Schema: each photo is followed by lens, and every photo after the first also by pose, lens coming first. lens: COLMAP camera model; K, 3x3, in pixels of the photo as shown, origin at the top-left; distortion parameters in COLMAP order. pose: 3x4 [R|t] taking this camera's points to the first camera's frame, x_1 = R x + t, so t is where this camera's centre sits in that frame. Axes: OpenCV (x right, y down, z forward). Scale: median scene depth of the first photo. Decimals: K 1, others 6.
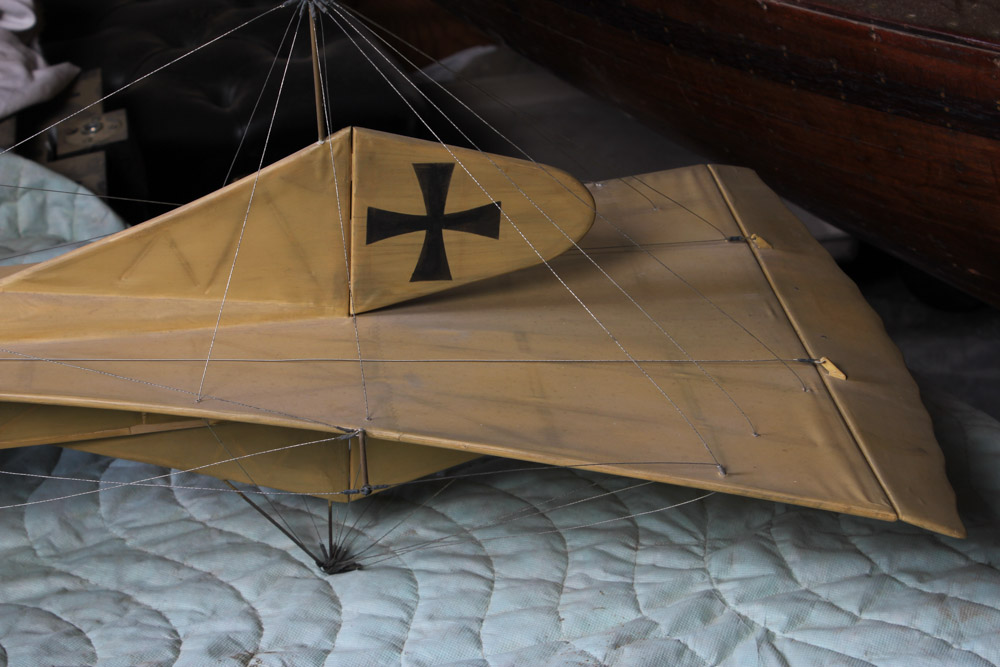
lens RADIAL K [[2142.2, 0, 499.3], [0, 2142.2, 335.8], [0, 0, 1]] dist [0.027067, 0.000000]
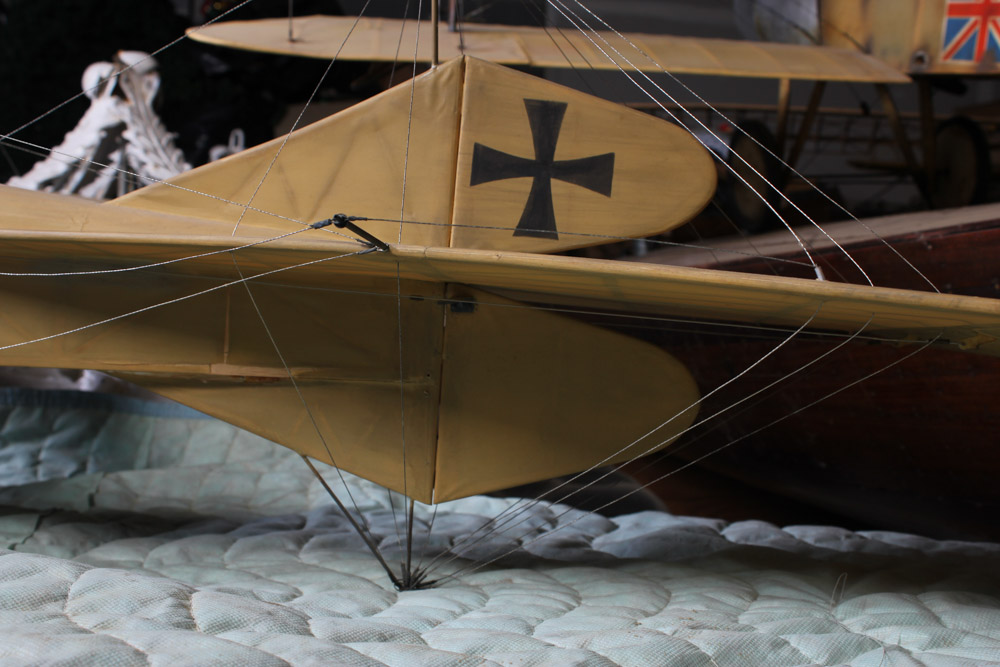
lens RADIAL K [[1215.0, 0, 500.3], [0, 1215.0, 335.4], [0, 0, 1]] dist [-0.089831, 0.000000]
pose [[0.962487, 0.042439, -0.267987, 0.099355], [-0.164009, 0.877823, -0.450031, 0.258327], [0.216146, 0.477101, 0.851854, 0.569700]]
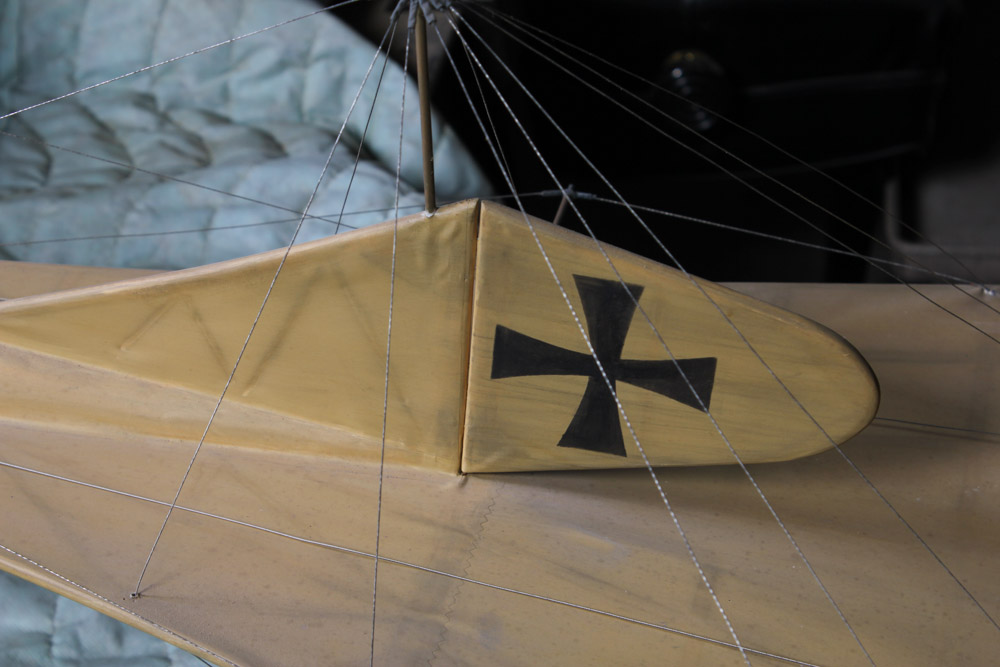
lens RADIAL K [[2366.5, 0, 499.1], [0, 2366.5, 333.8], [0, 0, 1]] dist [0.076097, 0.000000]
pose [[0.935239, 0.220788, -0.276732, 0.125696], [-0.188421, 0.972218, 0.138889, -0.149907], [0.299709, -0.077752, 0.950857, 0.351775]]
